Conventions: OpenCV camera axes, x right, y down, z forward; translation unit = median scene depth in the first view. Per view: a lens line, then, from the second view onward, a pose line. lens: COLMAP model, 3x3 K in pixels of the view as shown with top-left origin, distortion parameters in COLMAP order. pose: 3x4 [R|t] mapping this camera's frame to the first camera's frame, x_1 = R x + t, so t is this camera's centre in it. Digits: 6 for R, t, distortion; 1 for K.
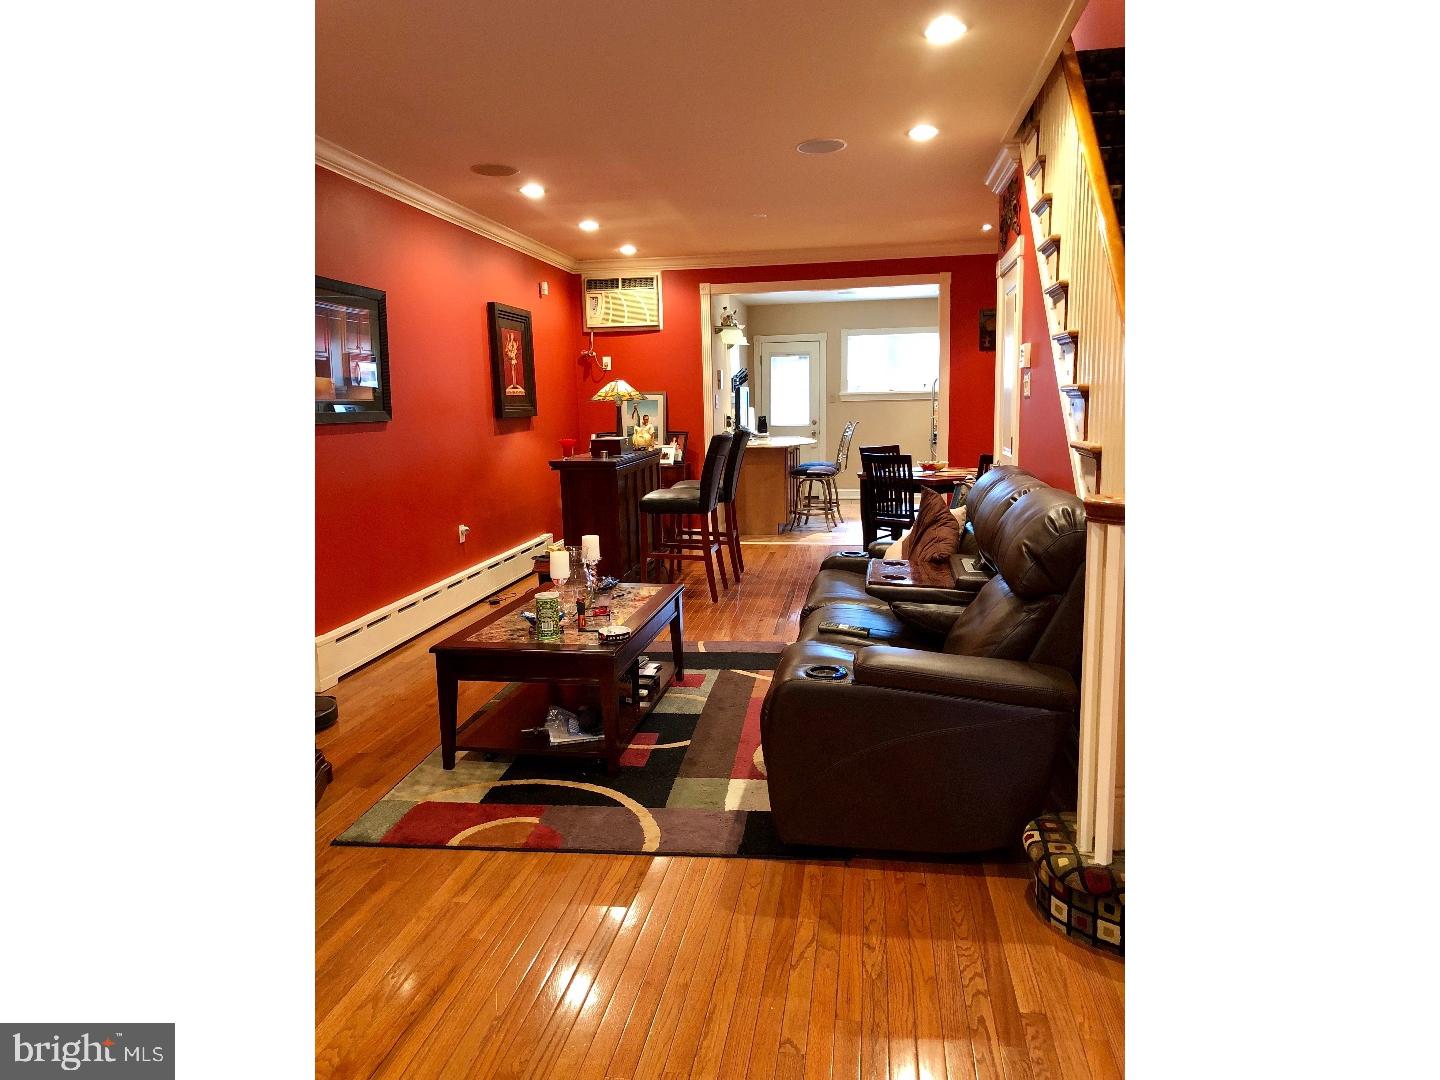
lens RADIAL K [[1165.5, 0, 720.0], [0, 1165.5, 540.0], [0, 0, 1]] dist [0.116059, -0.306677]
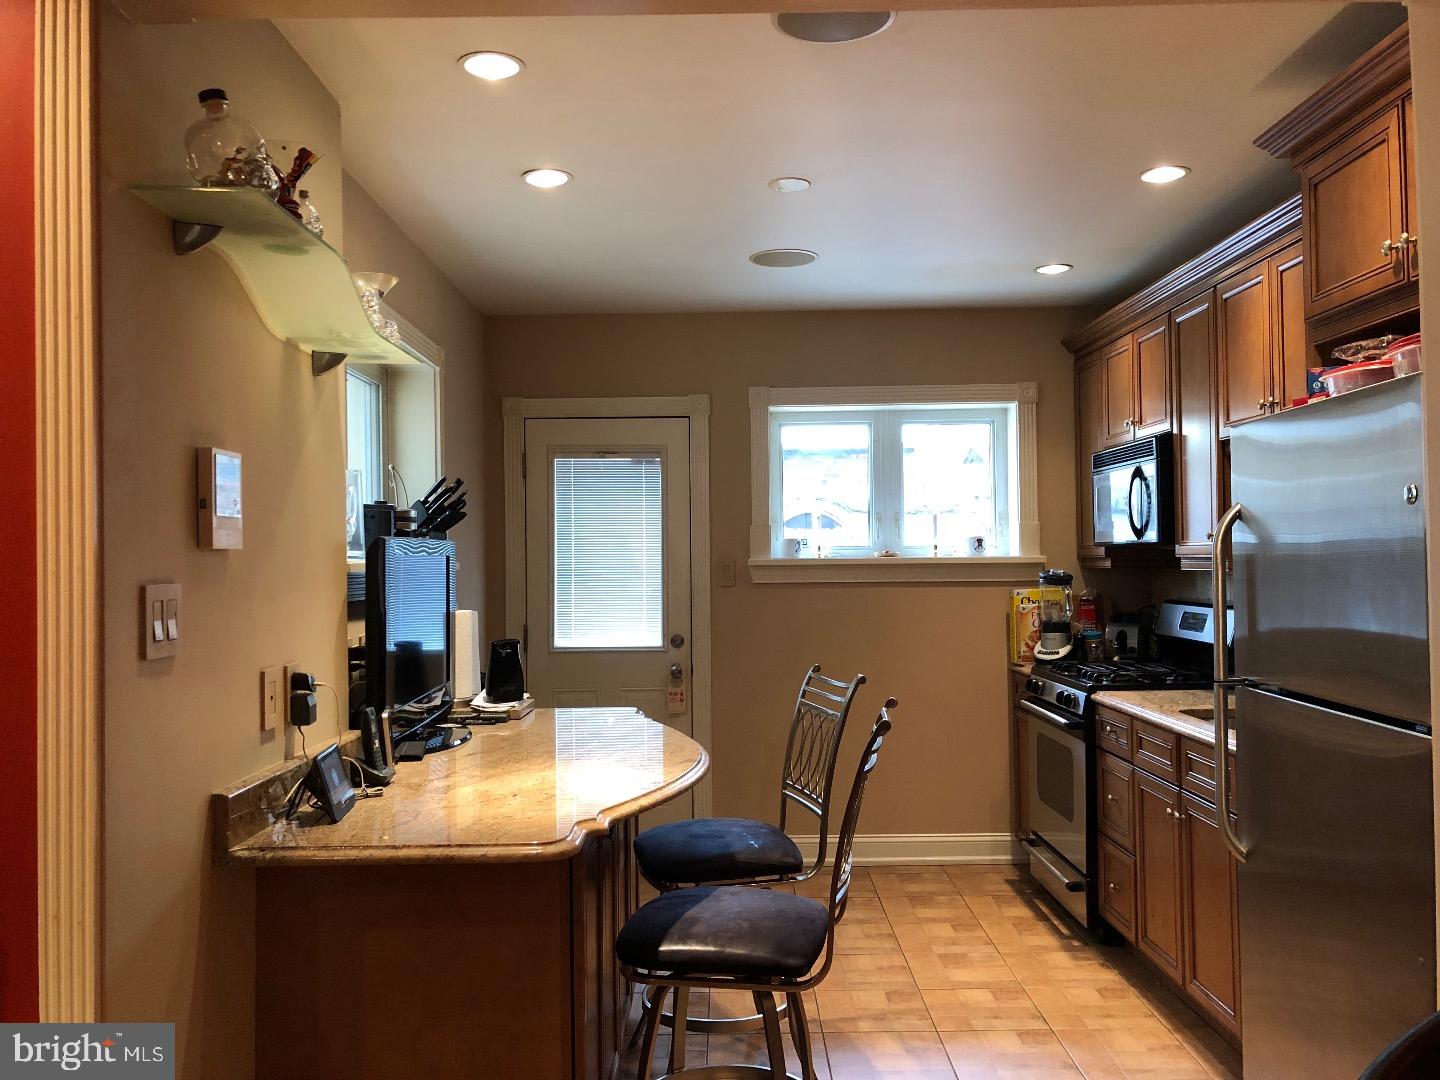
lens RADIAL K [[1165.5, 0, 720.0], [0, 1165.5, 540.0], [0, 0, 1]] dist [0.116059, -0.306677]
pose [[0.990781, 0.008202, 0.135227, 0.046420], [0.010746, 0.990263, -0.138793, -0.082811], [-0.135048, 0.138967, 0.981045, 0.654501]]
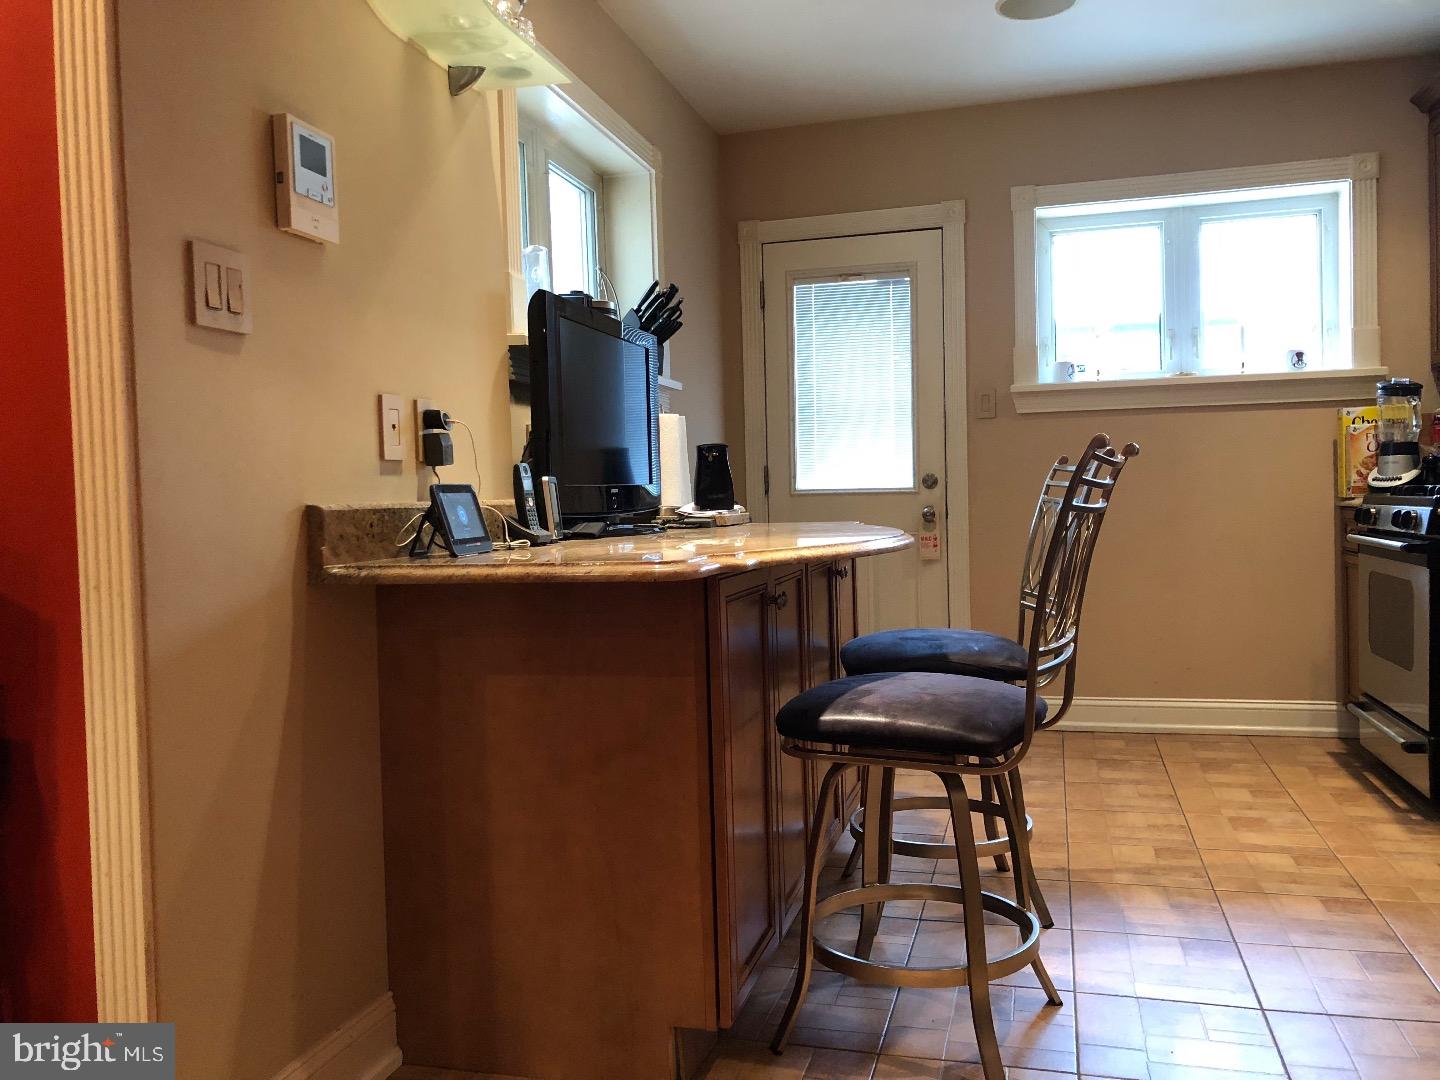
lens RADIAL K [[1178.2, 0, 714.6], [0, 1178.2, 520.1], [0, 0, 1]] dist [0.007859, 0.001136]
pose [[0.991101, -0.004718, -0.133030, 0.066455], [-0.007825, 0.995578, -0.093610, -0.059812], [0.132883, 0.093818, 0.986681, 0.684250]]
